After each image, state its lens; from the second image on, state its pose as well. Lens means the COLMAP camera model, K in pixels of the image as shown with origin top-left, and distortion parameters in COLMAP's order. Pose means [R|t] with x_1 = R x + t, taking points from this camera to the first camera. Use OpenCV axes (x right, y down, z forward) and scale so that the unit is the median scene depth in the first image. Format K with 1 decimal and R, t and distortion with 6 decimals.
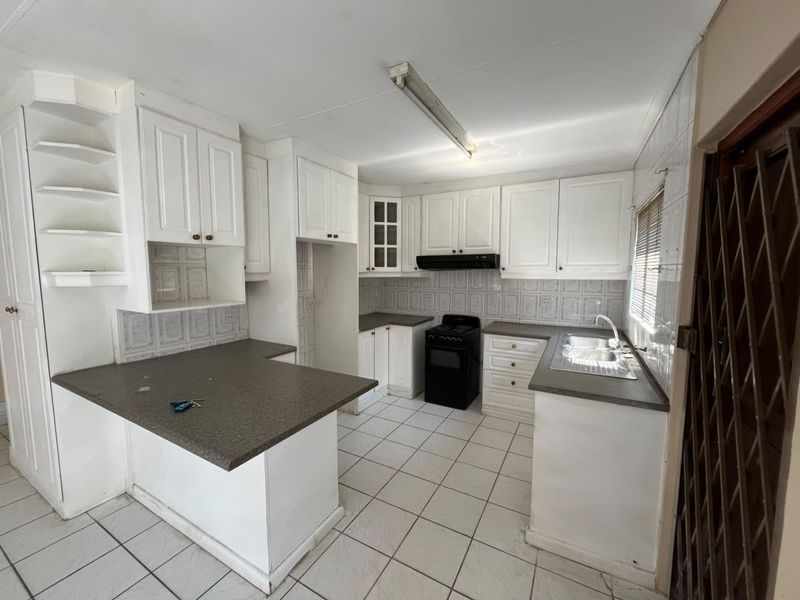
lens RADIAL K [[325.6, 0, 393.3], [0, 325.6, 300.3], [0, 0, 1]] dist [0.006245, -0.000888]
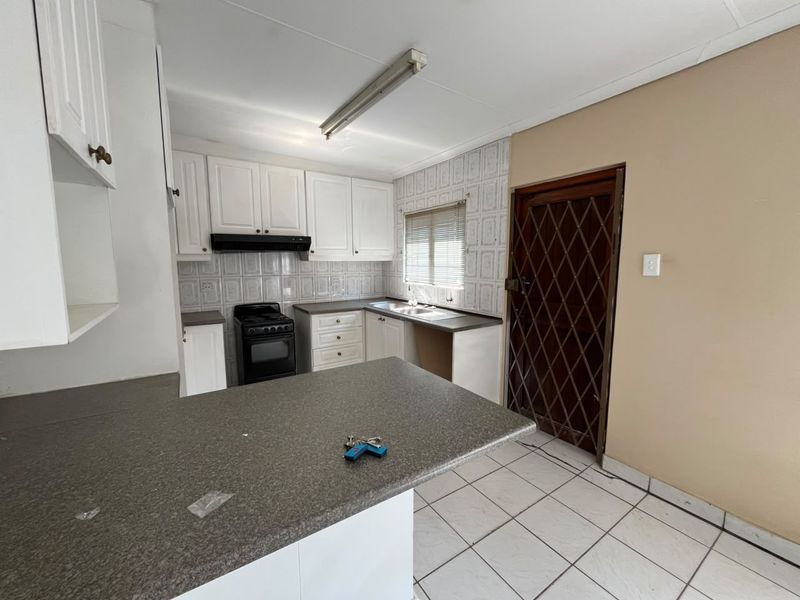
lens RADIAL K [[325.6, 0, 403.6], [0, 325.6, 299.1], [0, 0, 1]] dist [0.006245, -0.000888]
pose [[0.462009, -0.110120, 0.880012, -0.461446], [0.082782, 0.993284, 0.080834, -0.005482], [-0.883003, 0.035503, 0.468022, 0.255297]]
